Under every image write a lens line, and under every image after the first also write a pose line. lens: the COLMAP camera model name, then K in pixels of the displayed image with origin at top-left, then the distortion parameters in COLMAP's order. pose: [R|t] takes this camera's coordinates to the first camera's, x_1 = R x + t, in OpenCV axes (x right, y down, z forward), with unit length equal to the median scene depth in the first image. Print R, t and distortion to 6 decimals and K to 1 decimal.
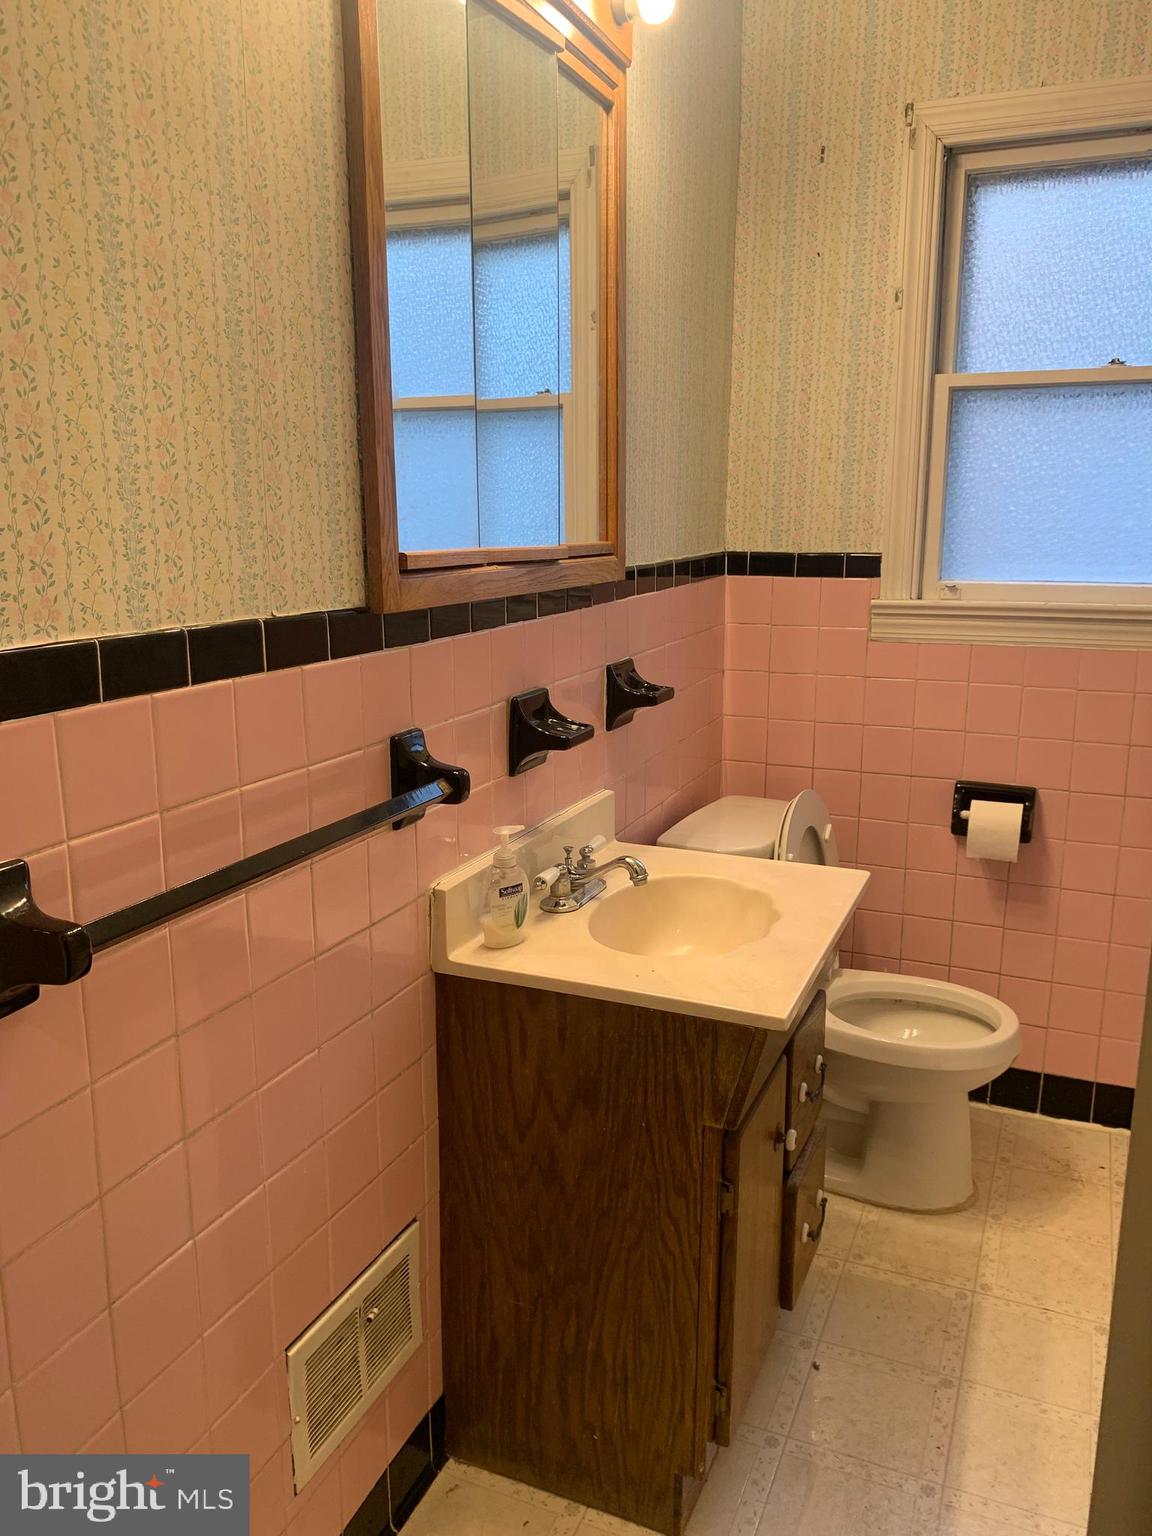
lens RADIAL K [[1183.1, 0, 590.5], [0, 1183.1, 764.9], [0, 0, 1]] dist [0.029812, -0.029627]
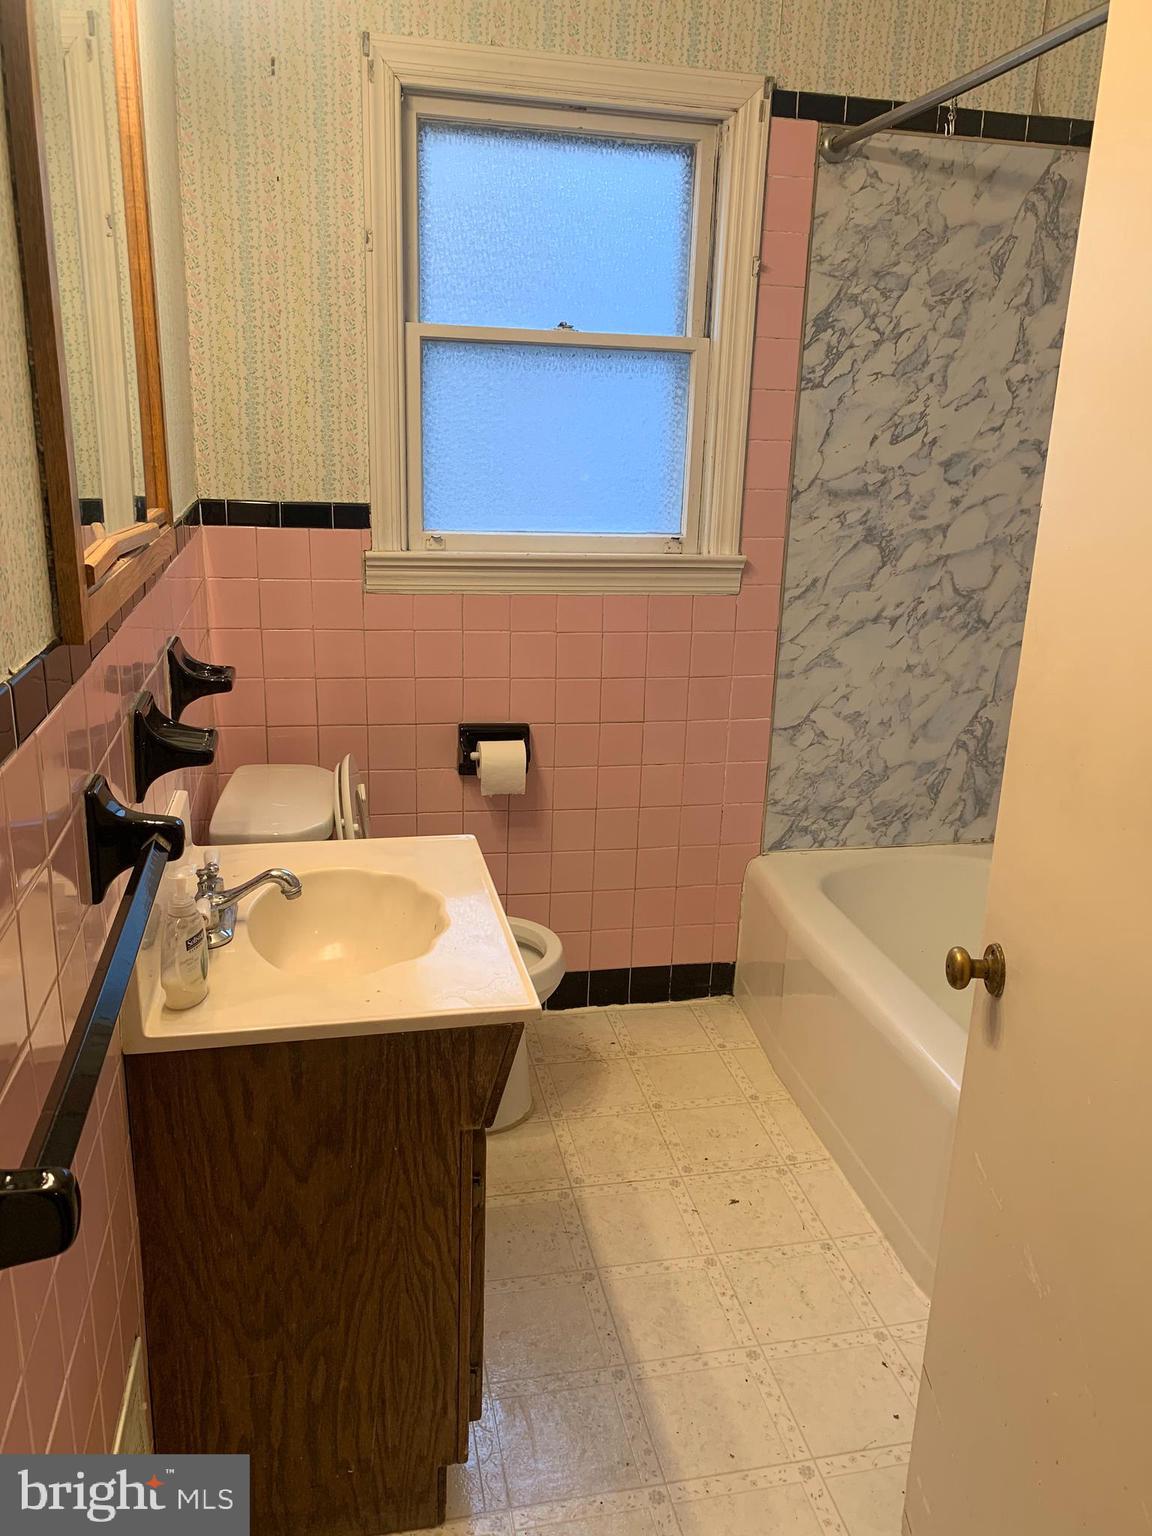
lens RADIAL K [[1183.1, 0, 584.3], [0, 1183.1, 767.0], [0, 0, 1]] dist [0.029812, -0.029627]
pose [[0.817971, -0.135412, 0.559095, -0.251346], [0.086438, 0.989797, 0.113267, -0.076735], [-0.568728, -0.044322, 0.821331, 0.103718]]
